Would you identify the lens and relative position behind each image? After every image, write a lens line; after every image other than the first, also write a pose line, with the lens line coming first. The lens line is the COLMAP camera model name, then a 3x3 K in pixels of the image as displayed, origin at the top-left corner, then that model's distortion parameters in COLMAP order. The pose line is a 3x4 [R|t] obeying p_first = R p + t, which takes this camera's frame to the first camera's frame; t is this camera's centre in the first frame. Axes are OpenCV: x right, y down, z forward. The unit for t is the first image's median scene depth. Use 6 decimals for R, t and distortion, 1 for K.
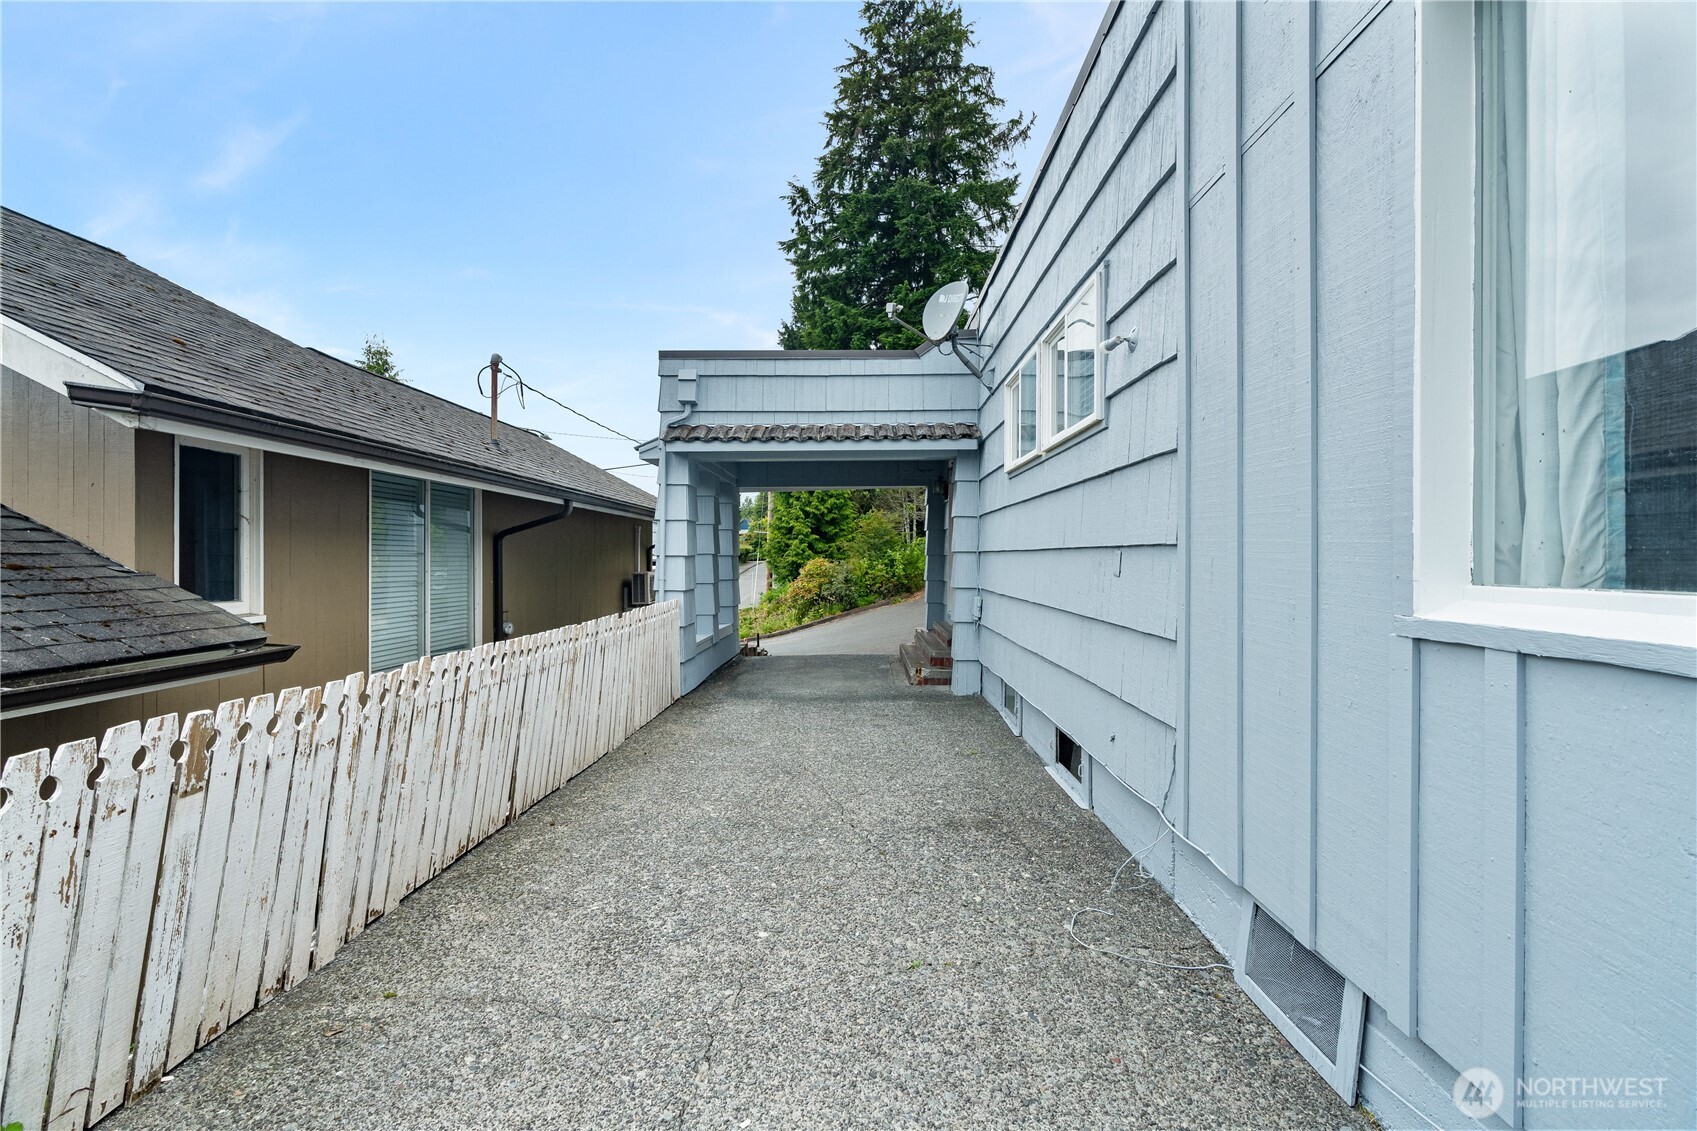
lens RADIAL K [[761.4, 0, 847.5], [0, 761.4, 566.0], [0, 0, 1]] dist [-0.009081, 0.002798]
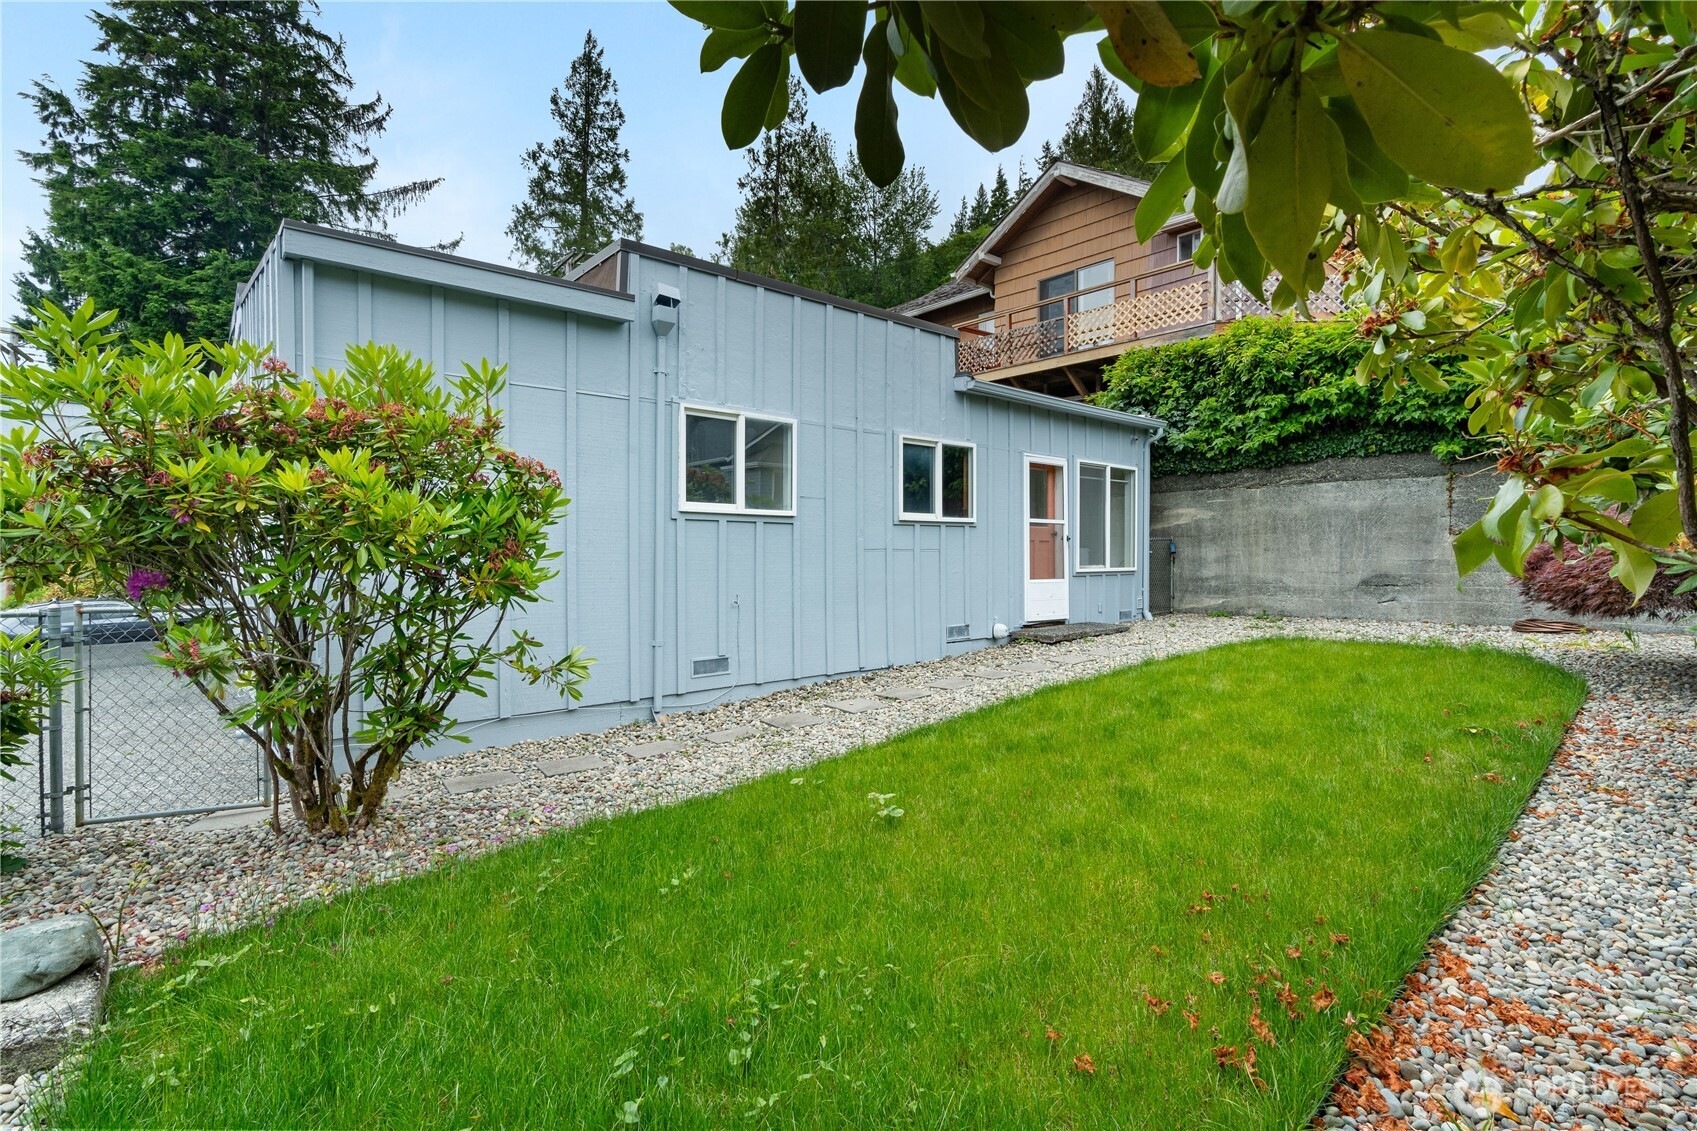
lens RADIAL K [[761.4, 0, 854.5], [0, 761.4, 569.3], [0, 0, 1]] dist [-0.009081, 0.002798]
pose [[0.741321, -0.021512, 0.670805, 0.017713], [0.009872, 0.999728, 0.021151, 0.000172], [-0.671077, -0.009058, 0.741332, -0.168623]]
